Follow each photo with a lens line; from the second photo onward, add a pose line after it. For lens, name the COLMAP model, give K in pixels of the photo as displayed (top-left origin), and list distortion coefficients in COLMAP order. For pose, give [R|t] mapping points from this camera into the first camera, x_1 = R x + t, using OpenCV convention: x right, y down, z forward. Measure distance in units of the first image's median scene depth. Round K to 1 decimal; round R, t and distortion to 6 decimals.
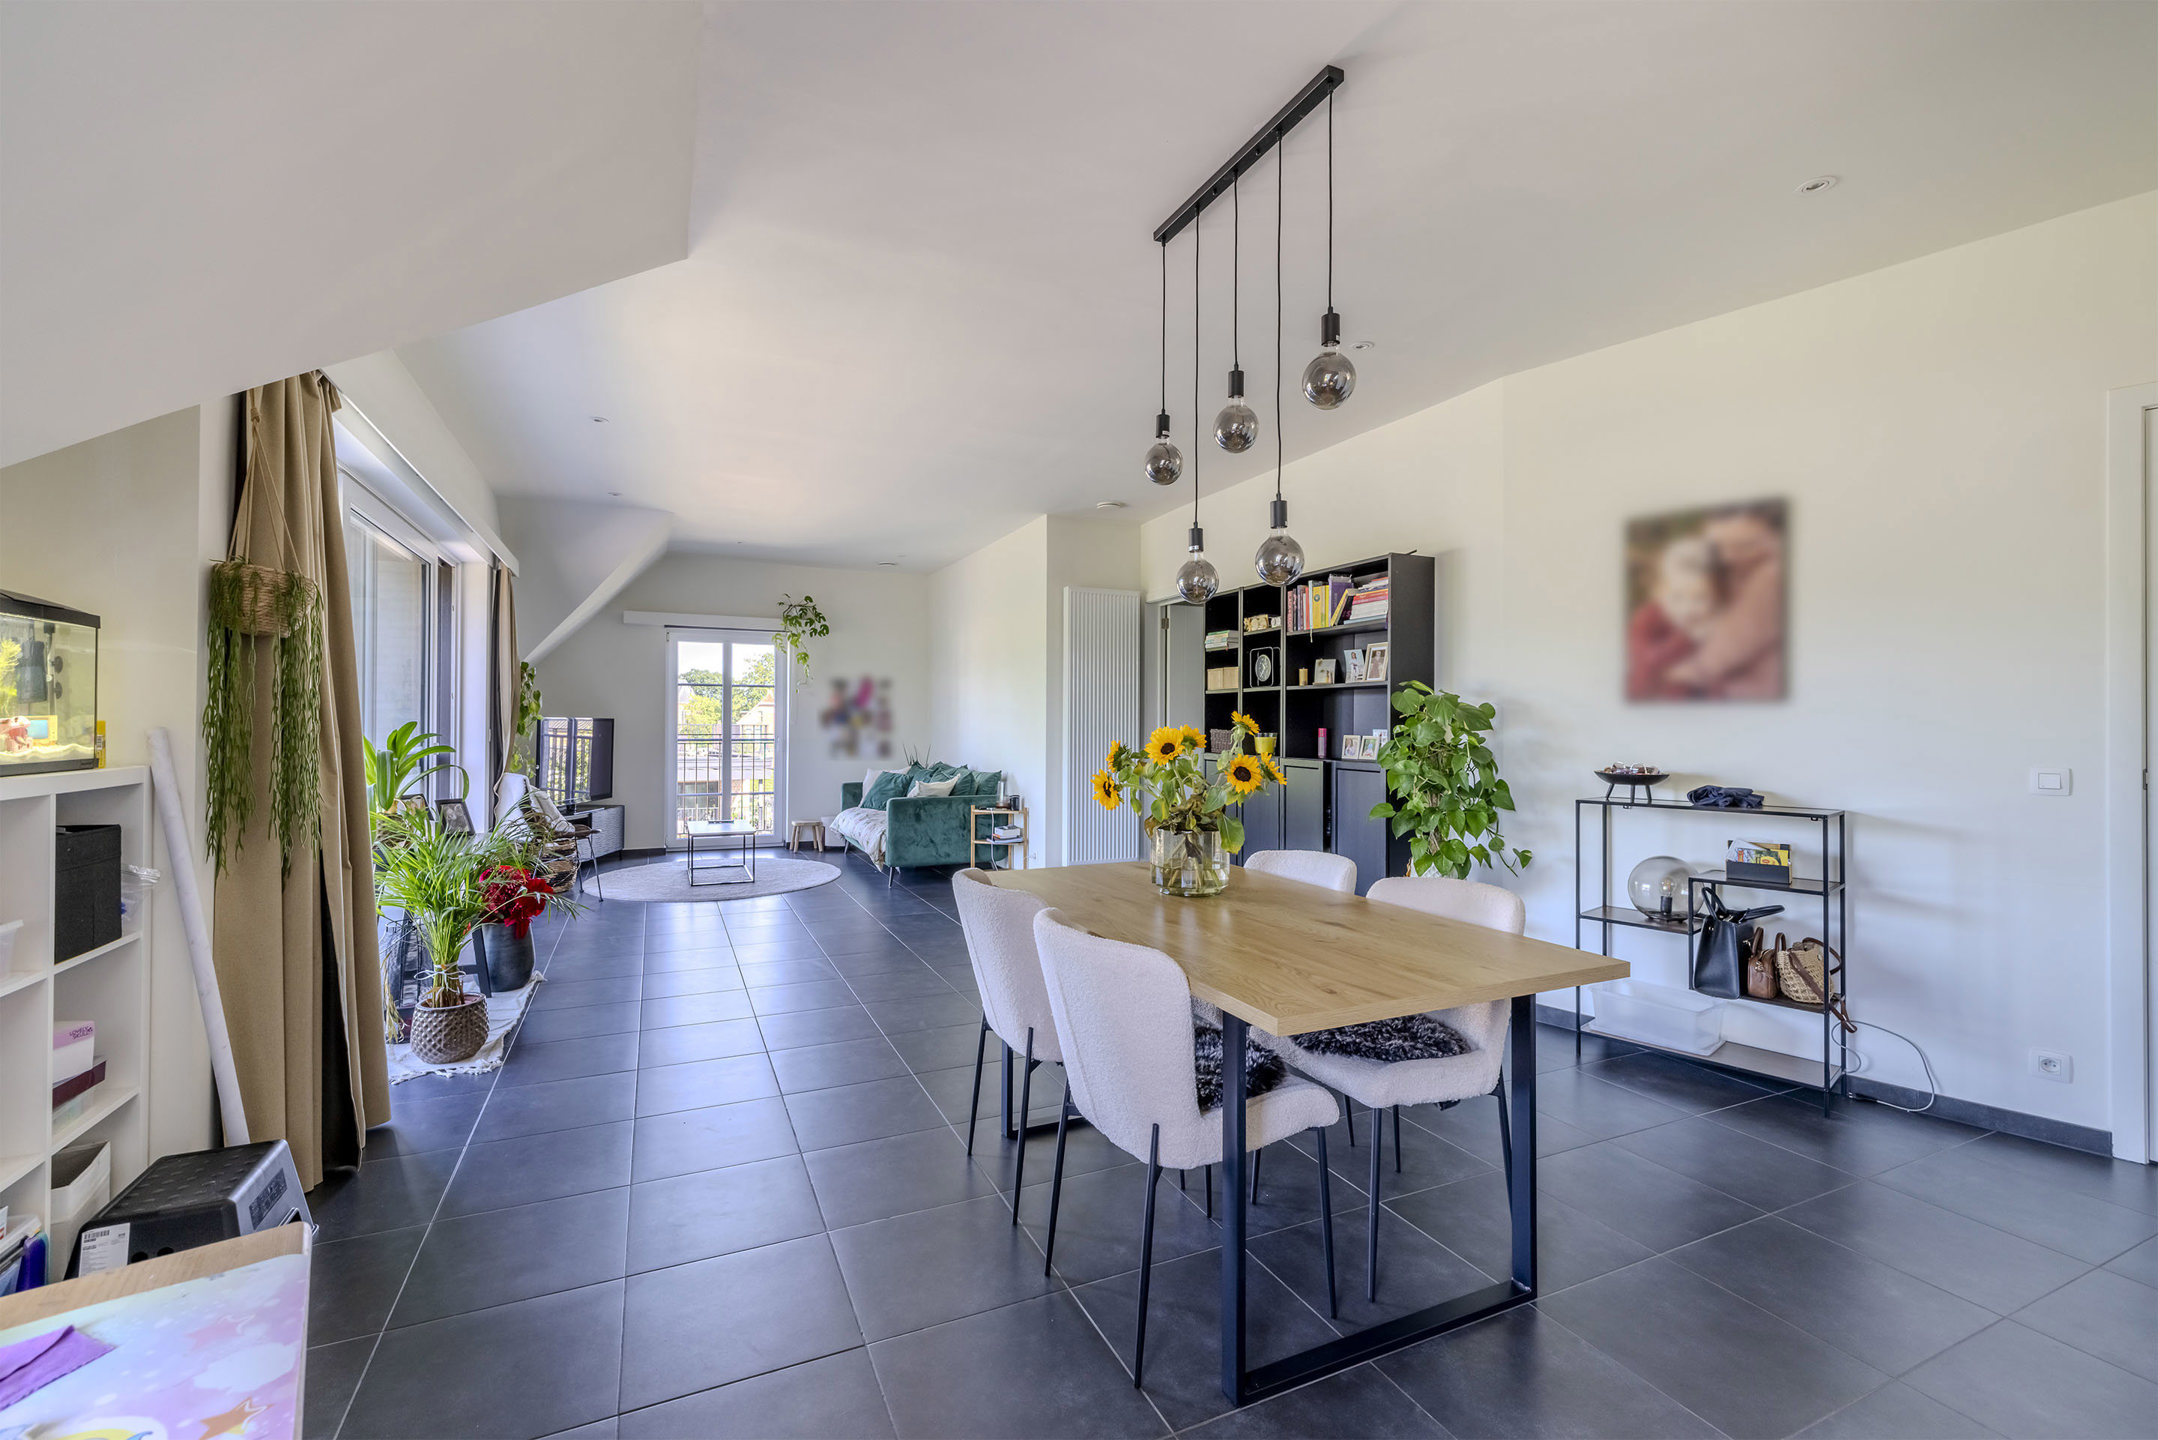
lens RADIAL K [[914.8, 0, 1079.0], [0, 914.8, 720.0], [0, 0, 1]] dist [0.000932, 0.000105]
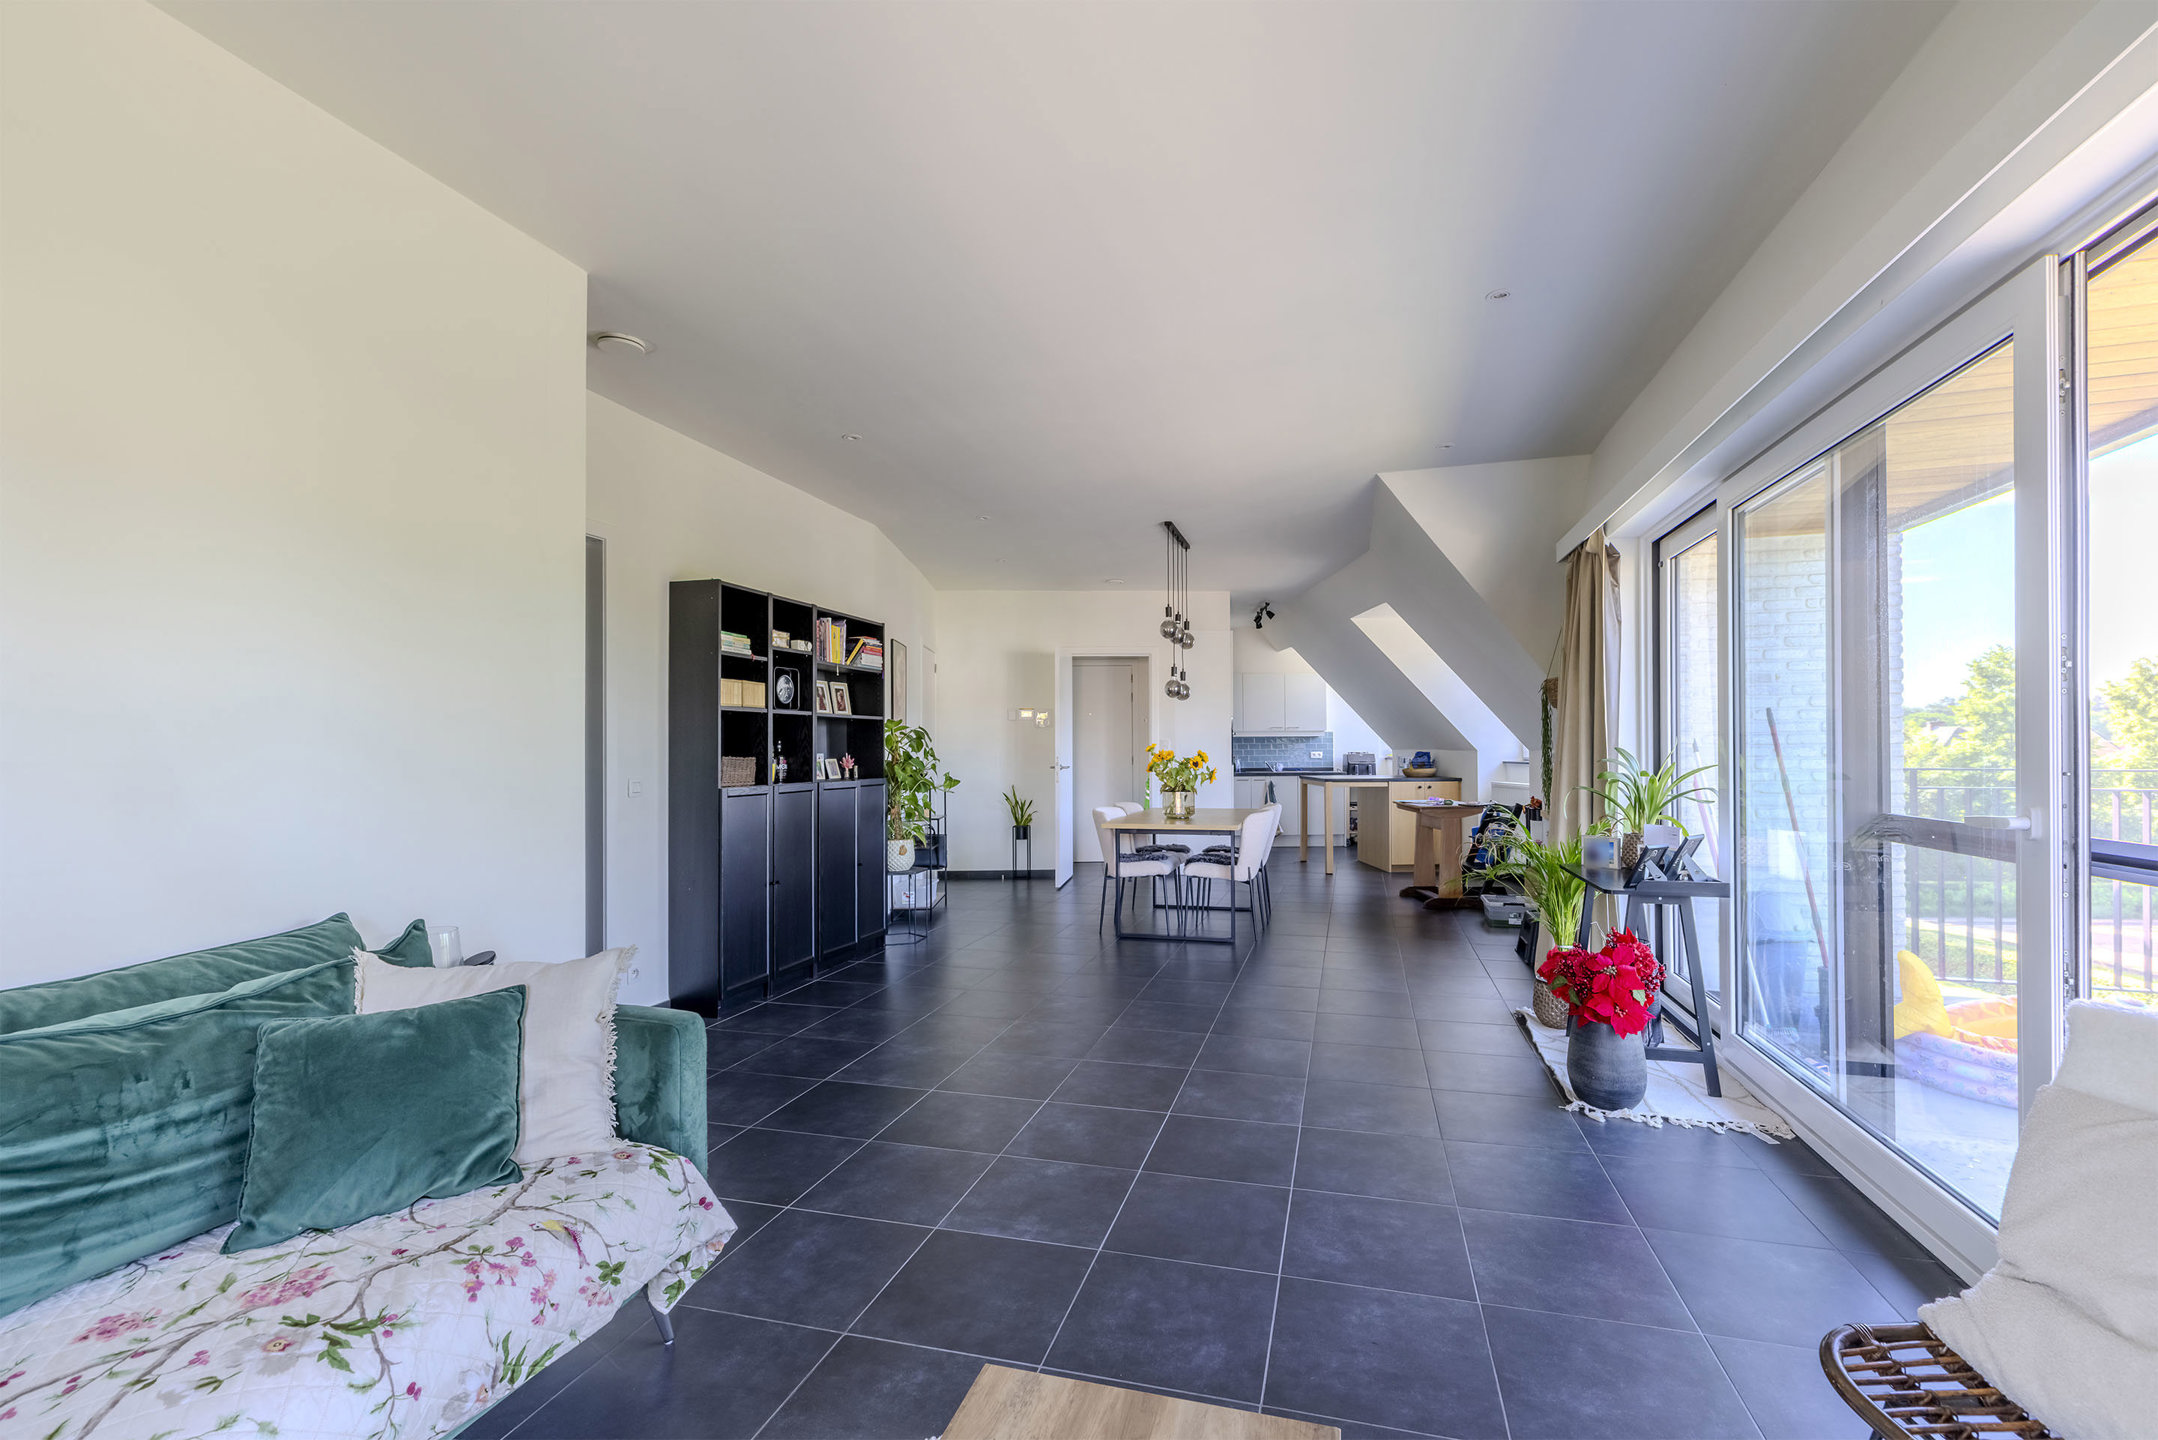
lens RADIAL K [[914.8, 0, 1079.0], [0, 914.8, 720.0], [0, 0, 1]] dist [0.000932, 0.000105]
pose [[-0.743100, 0.021240, 0.668843, -0.471318], [-0.002924, 0.999384, -0.034986, 0.004080], [-0.669174, -0.027954, -0.742580, 1.096435]]
